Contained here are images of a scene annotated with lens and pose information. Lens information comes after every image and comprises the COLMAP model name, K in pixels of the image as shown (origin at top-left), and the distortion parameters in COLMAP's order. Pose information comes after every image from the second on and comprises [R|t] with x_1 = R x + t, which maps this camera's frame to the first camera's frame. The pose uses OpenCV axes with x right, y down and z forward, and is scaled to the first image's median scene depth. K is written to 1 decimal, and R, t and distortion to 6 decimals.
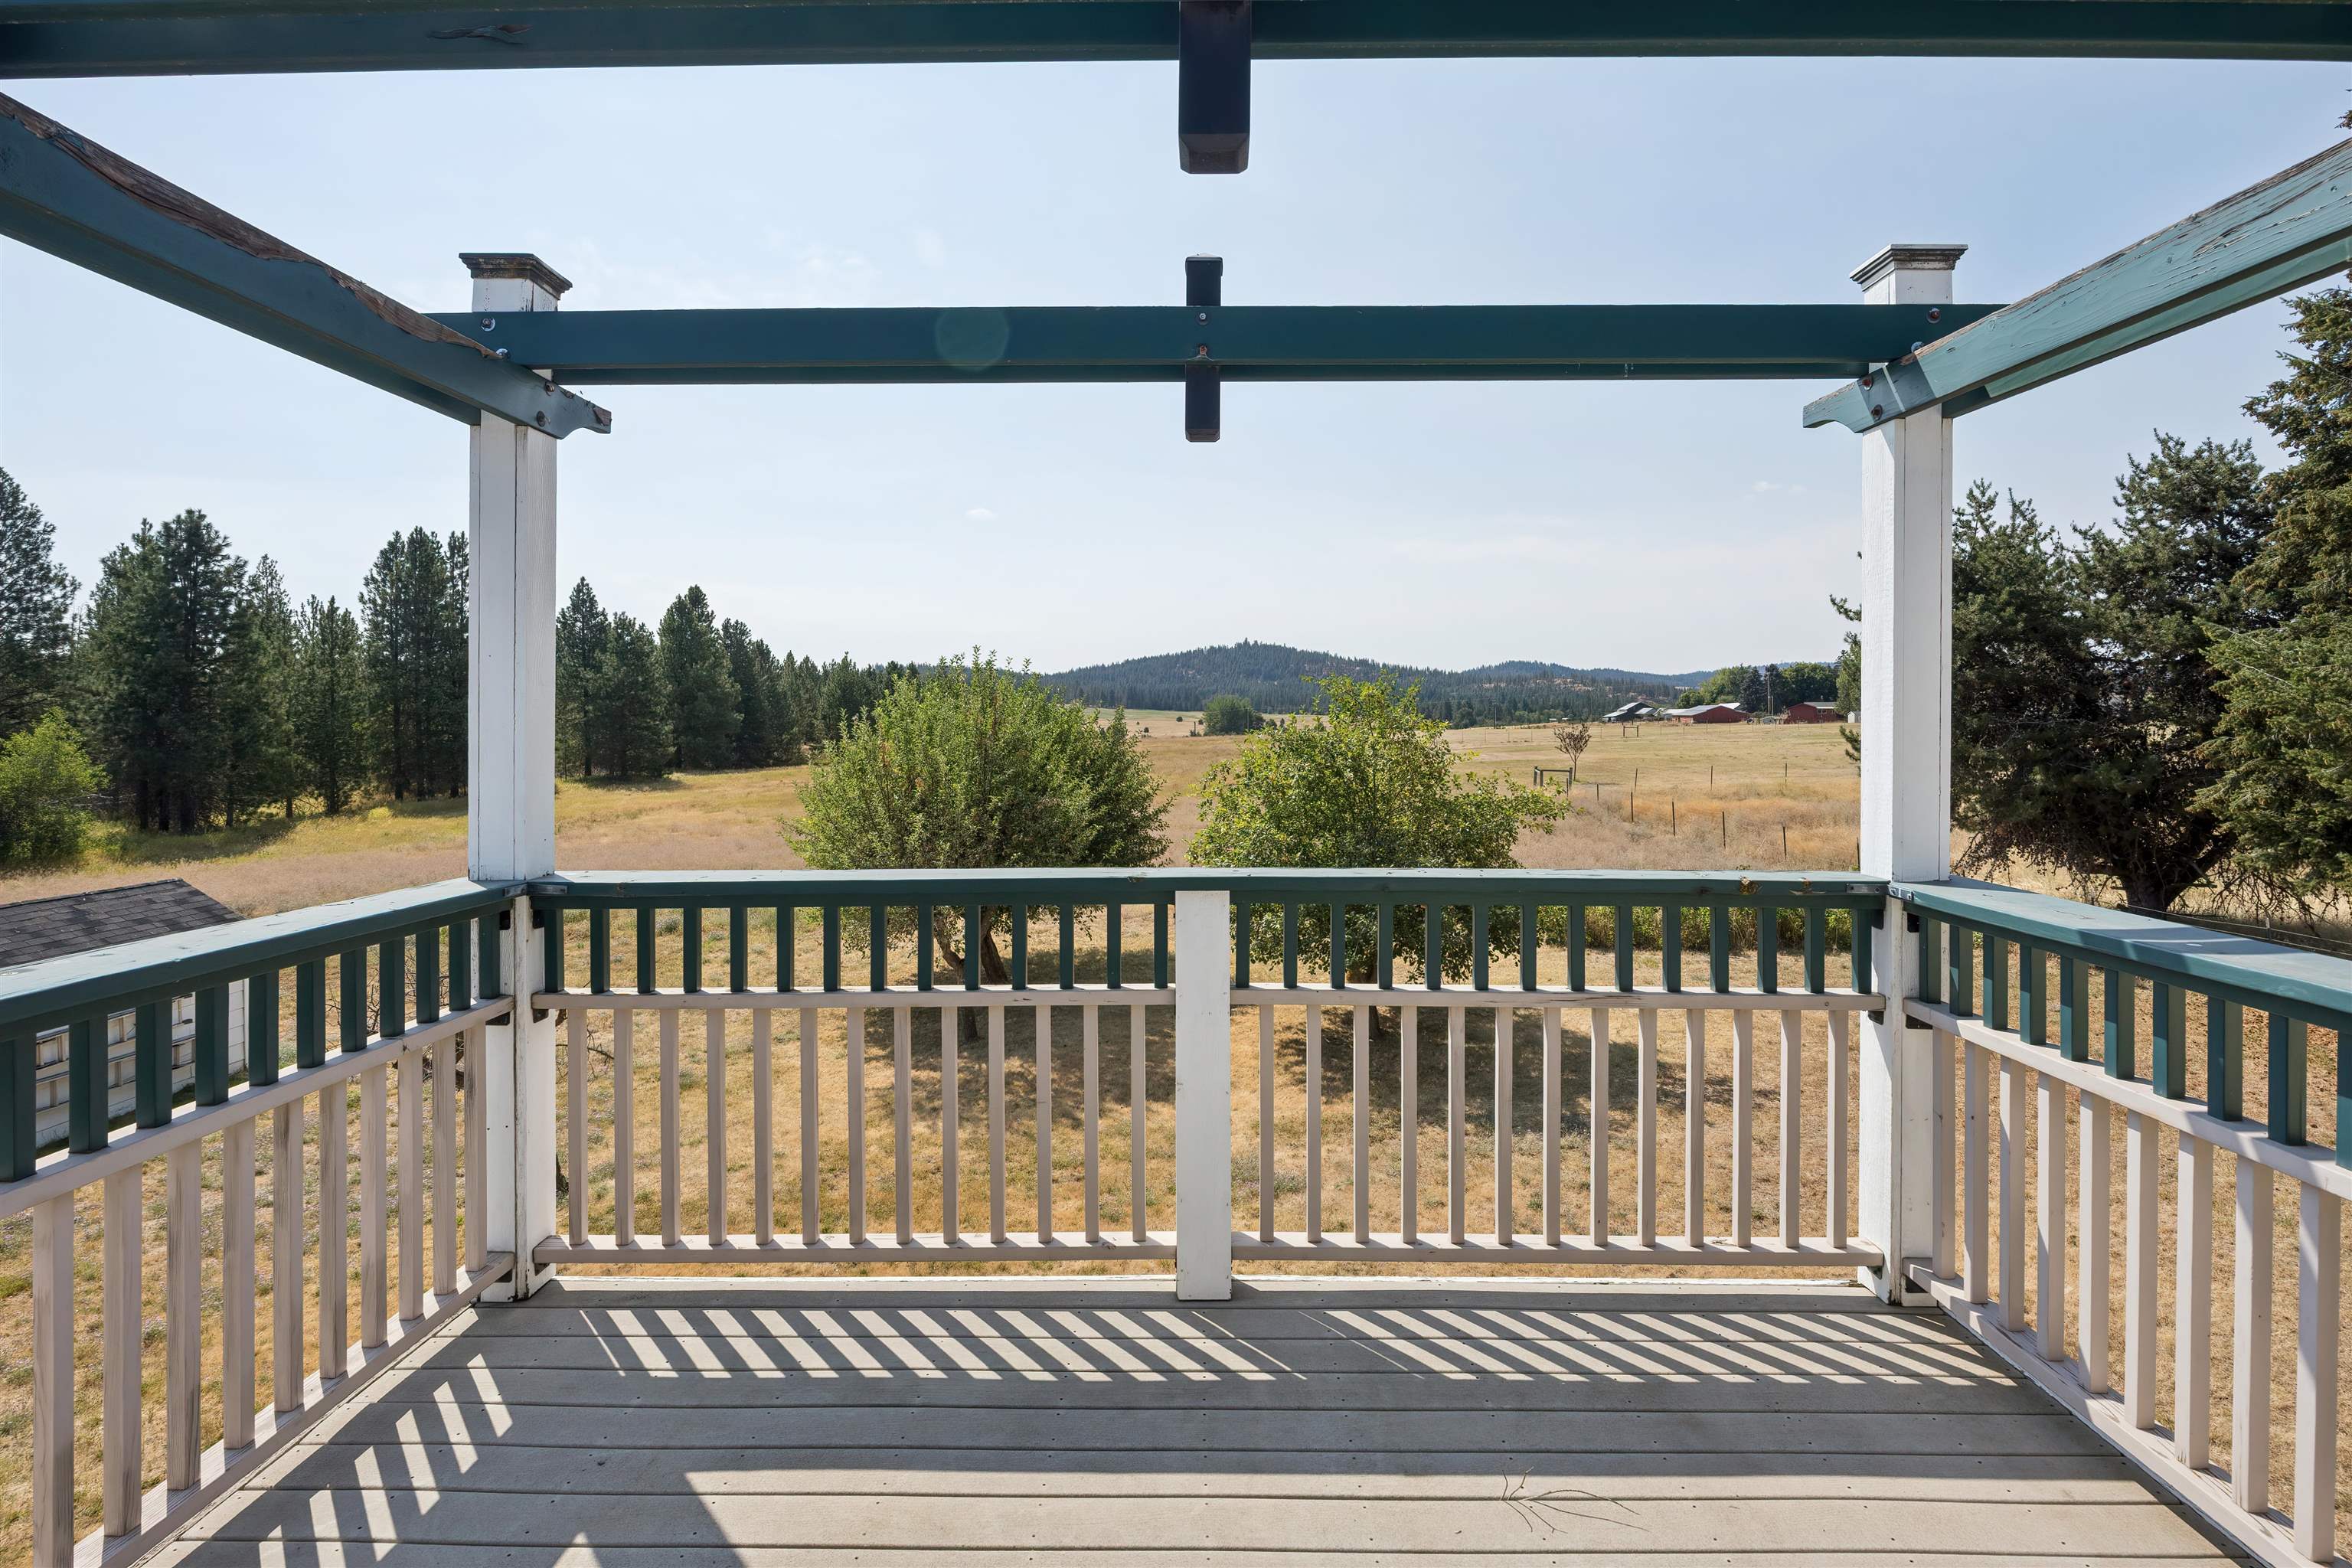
lens RADIAL K [[1208.9, 0, 1181.7], [0, 1208.9, 727.6], [0, 0, 1]] dist [-0.001831, 0.000701]
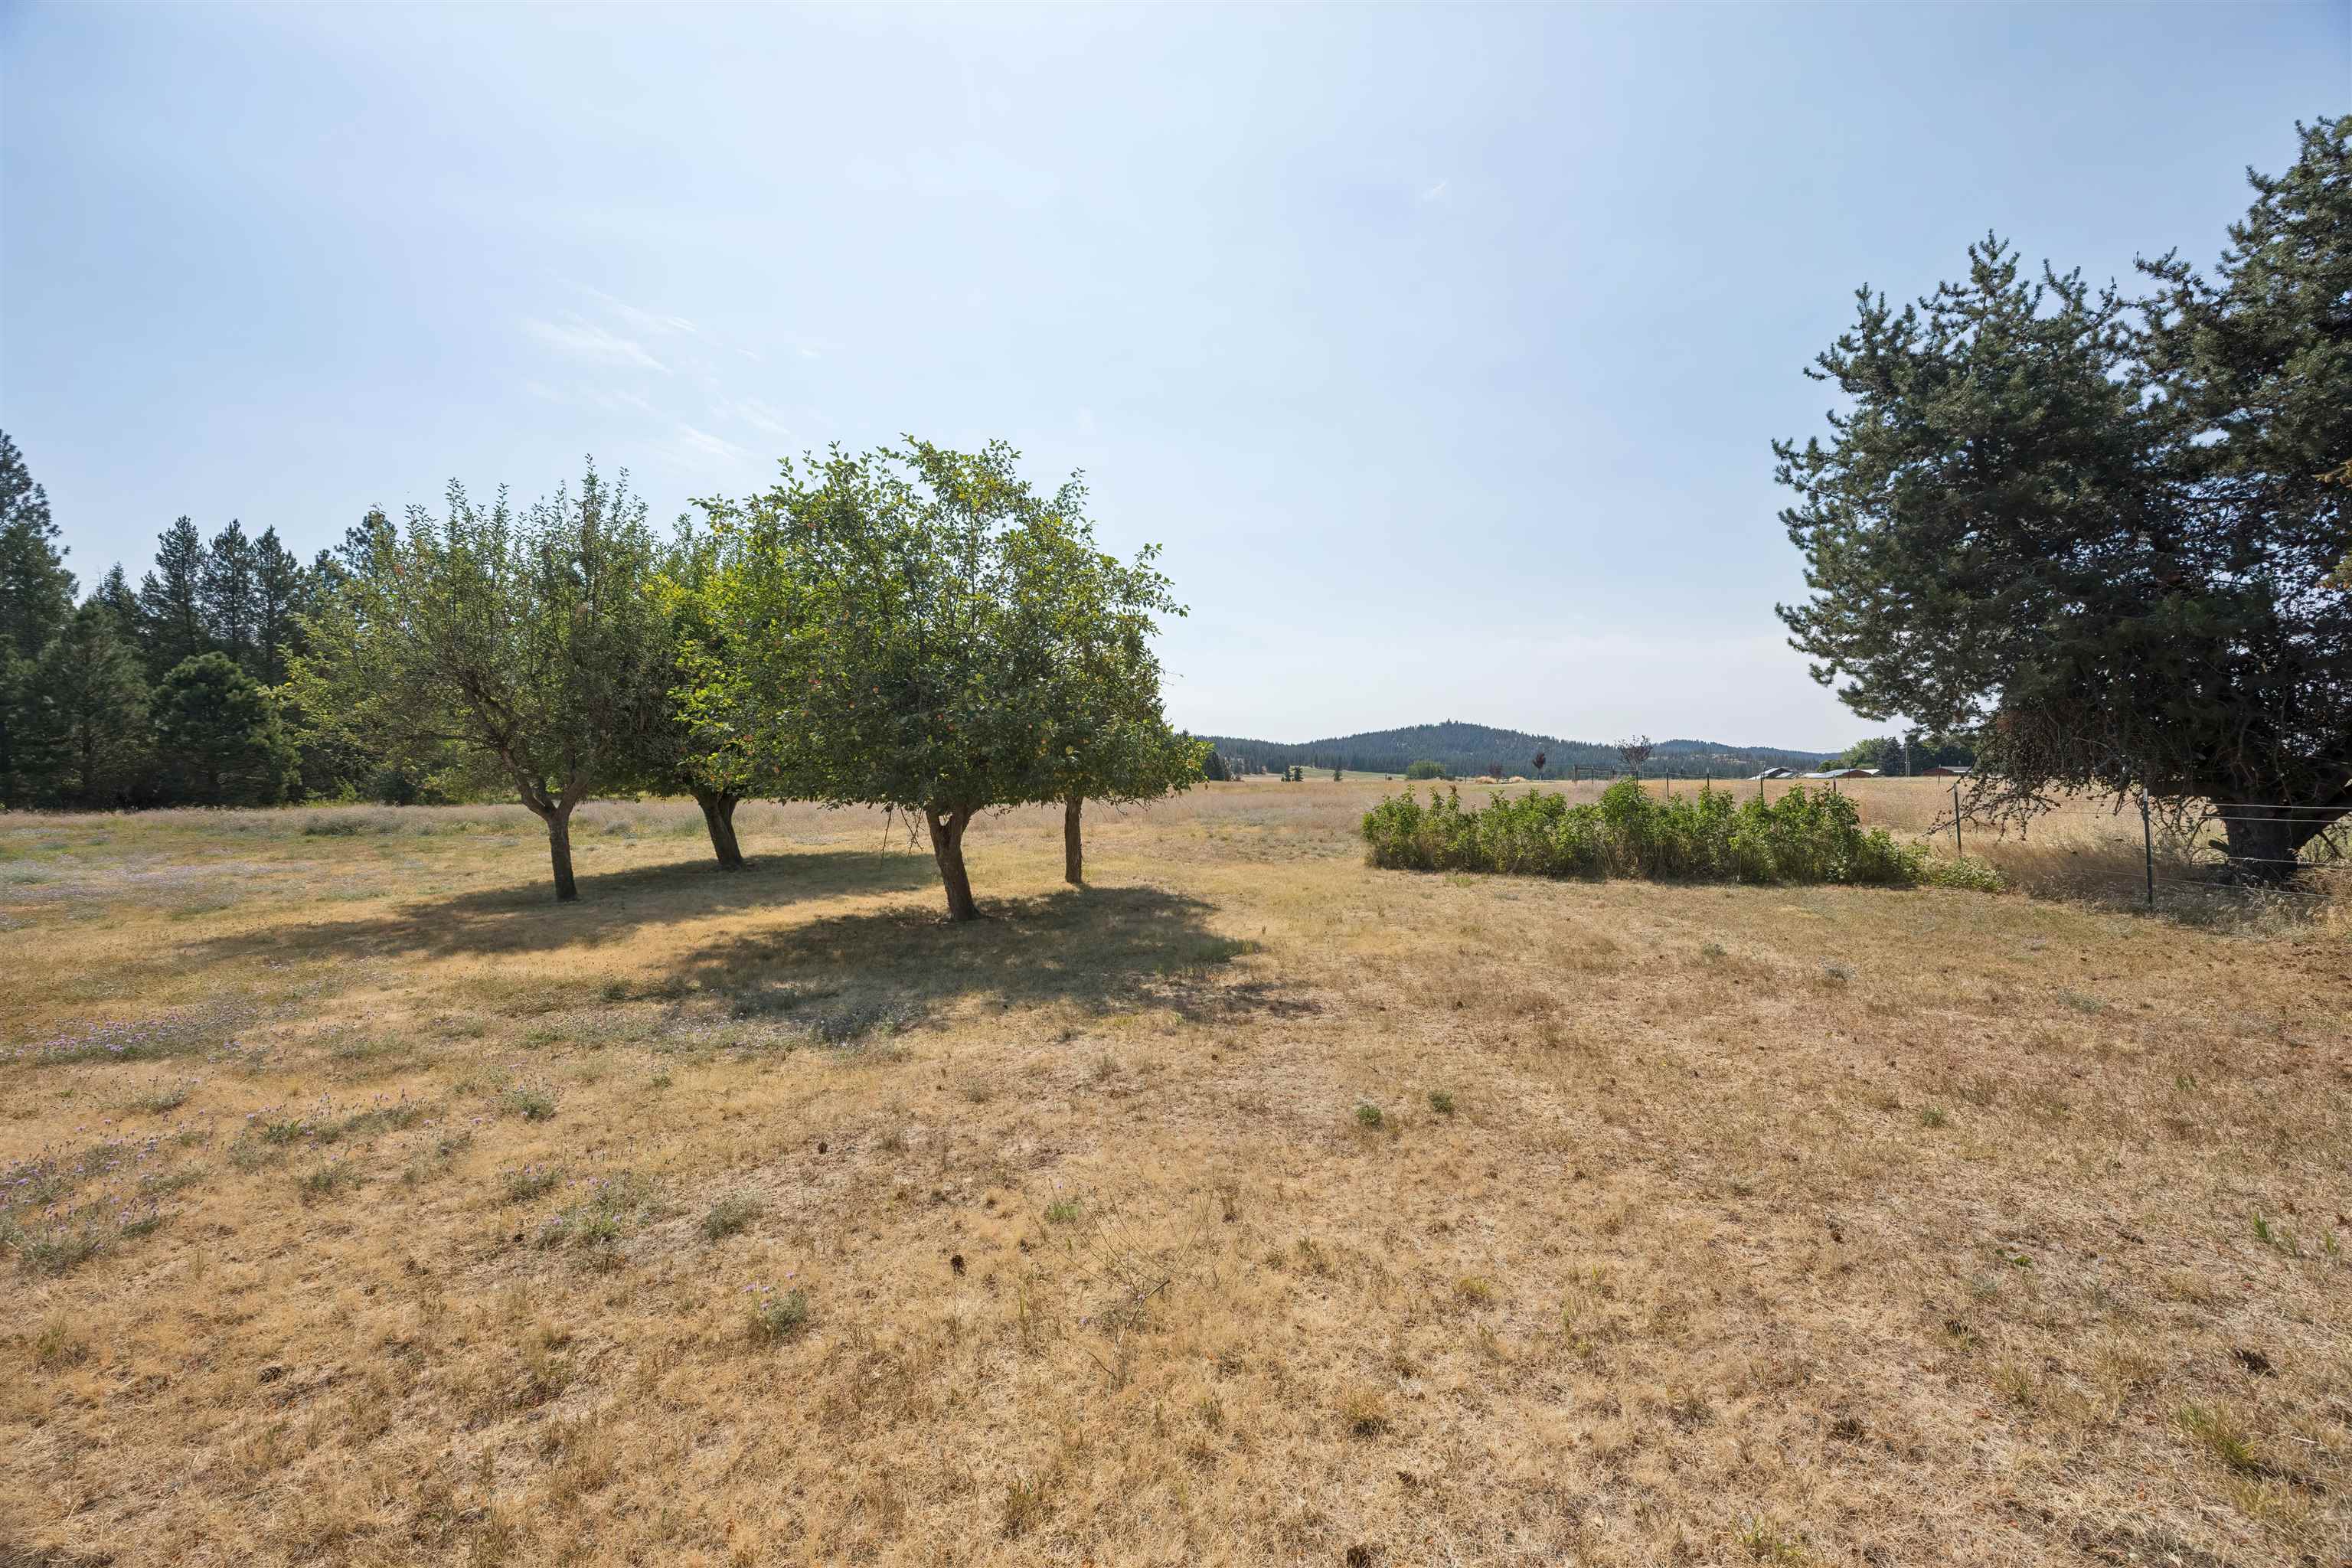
lens RADIAL K [[902.2, 0, 1186.9], [0, 902.2, 787.3], [0, 0, 1]] dist [0.001580, 0.000208]
pose [[0.973539, 0.026154, -0.227021, 0.330877], [-0.025592, 0.999658, 0.005416, 0.130510], [0.227085, 0.000538, 0.973875, 0.373675]]
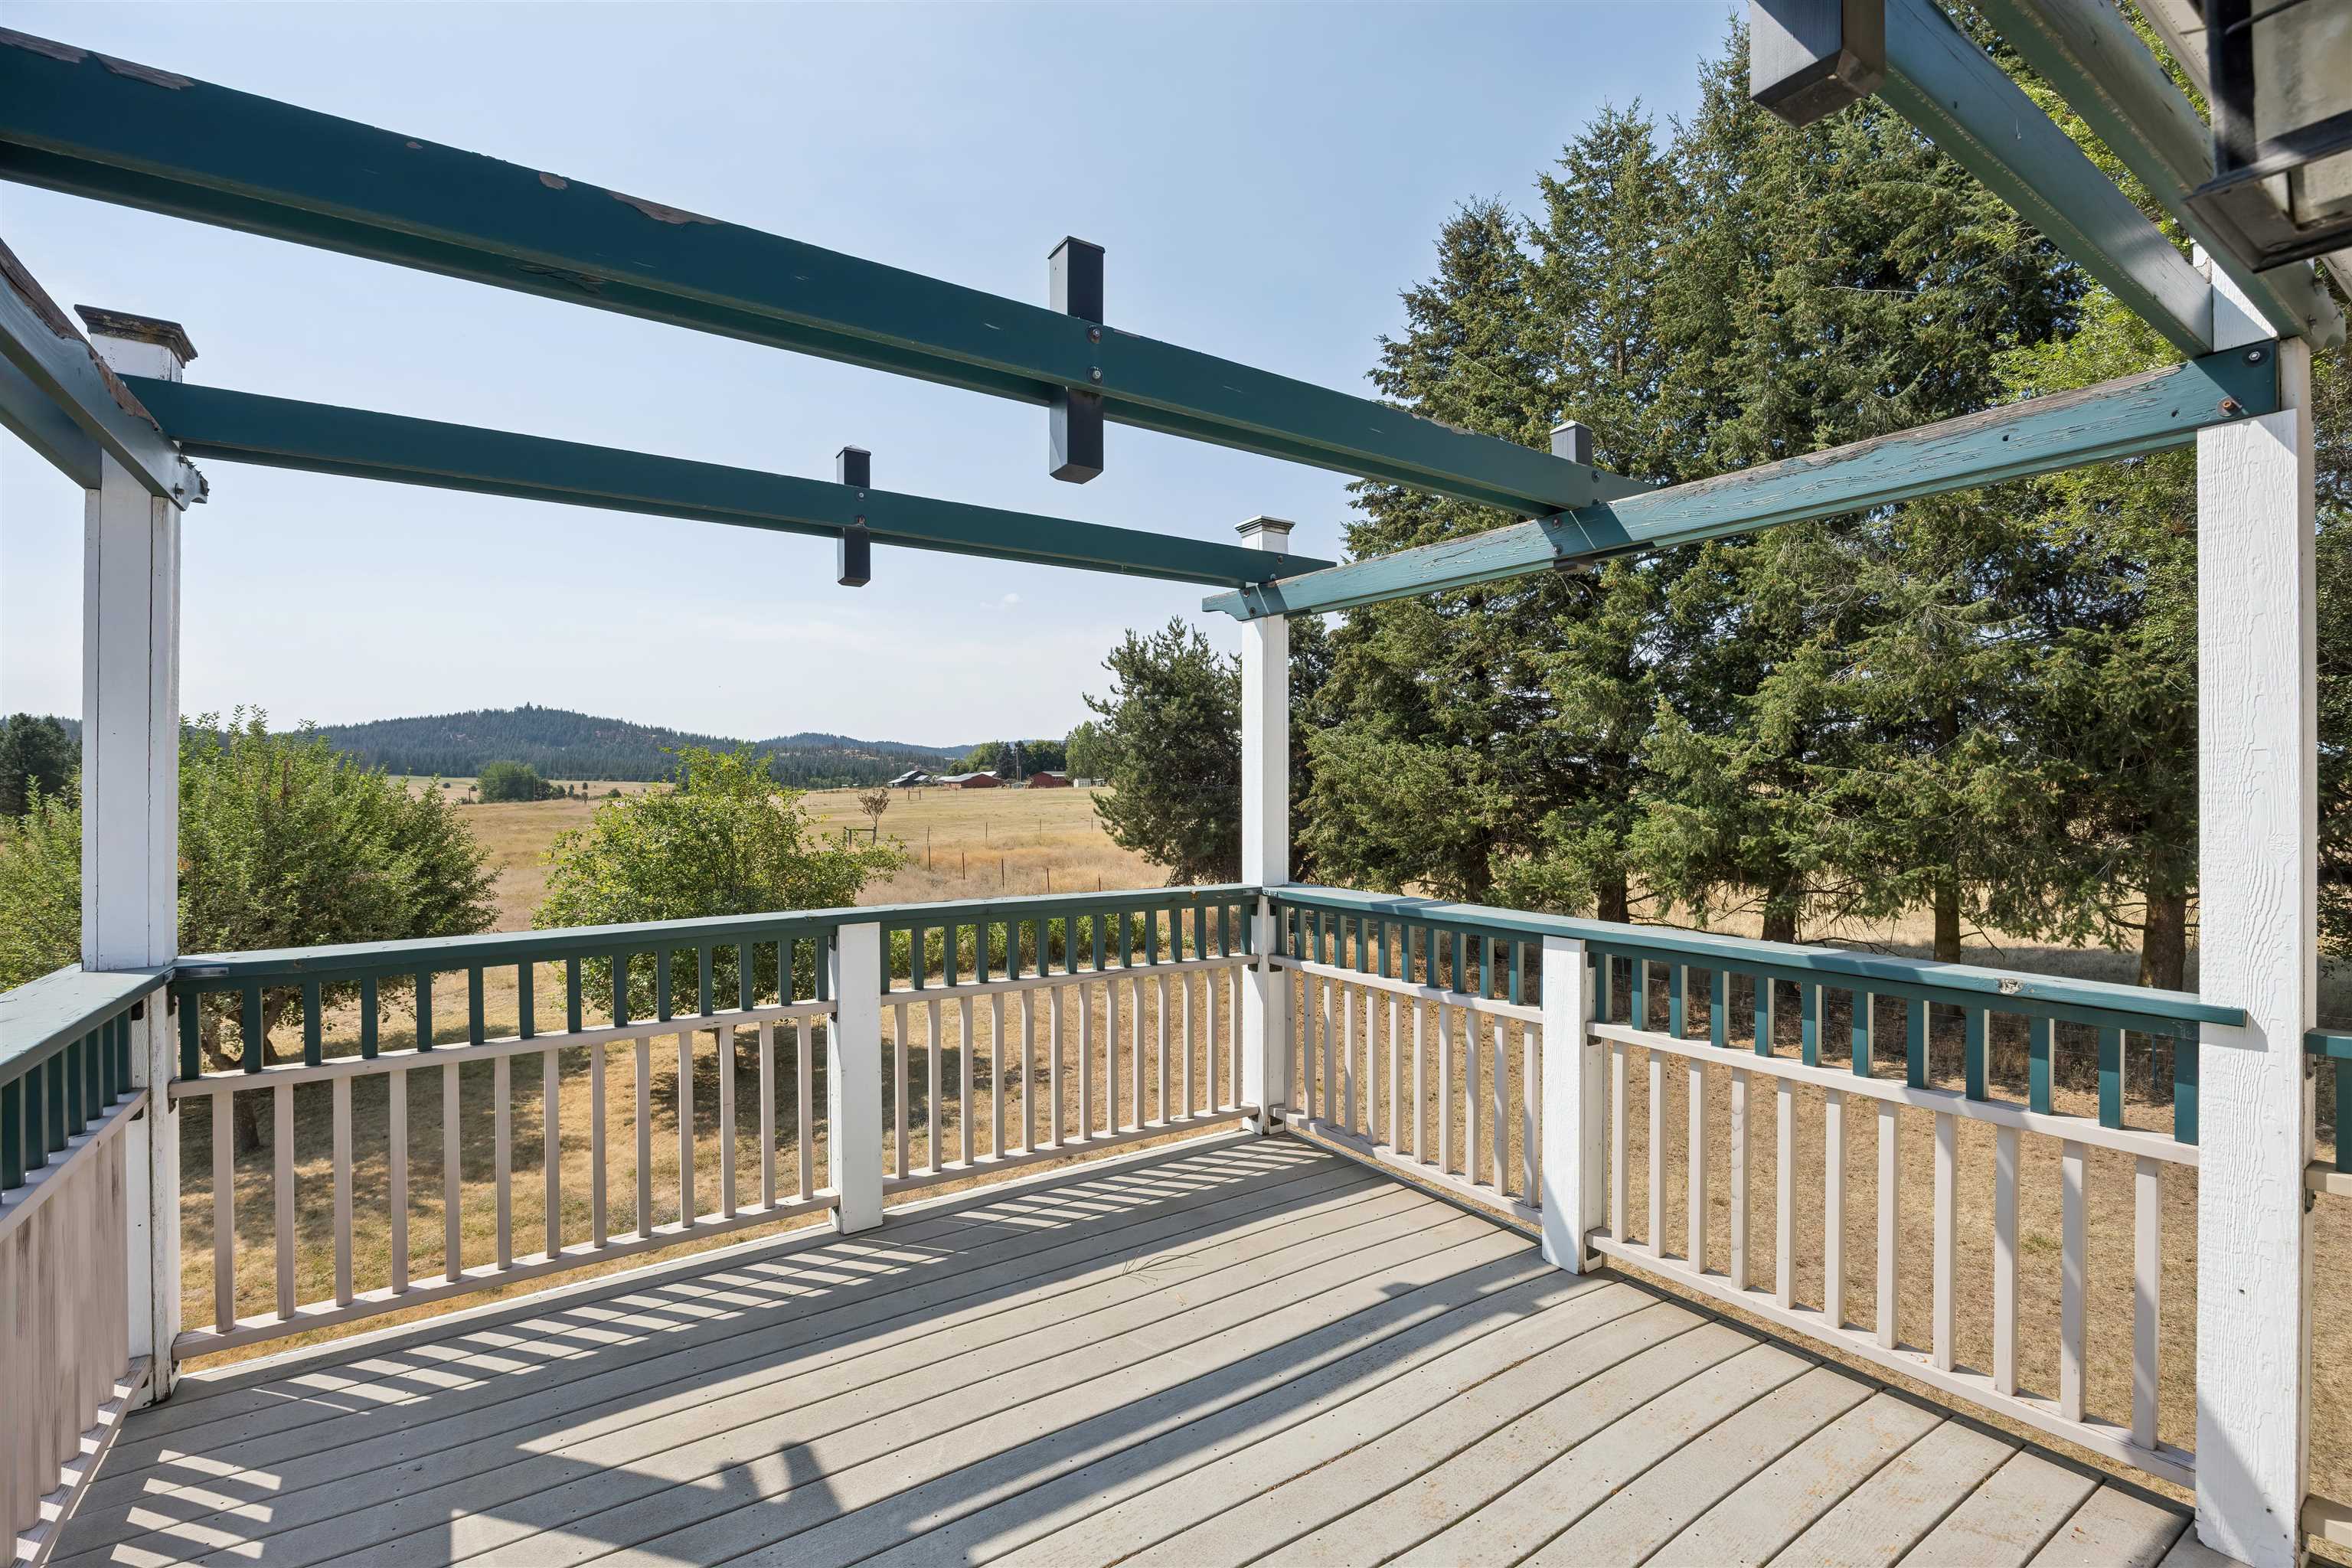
lens RADIAL K [[1058.1, 0, 1172.0], [0, 1058.1, 784.3], [0, 0, 1]] dist [0.000826, 0.000389]
pose [[0.825424, -0.001628, 0.564511, -0.044318], [0.005844, 0.999967, -0.005661, -0.001142], [-0.564483, 0.007972, 0.825406, -0.018755]]
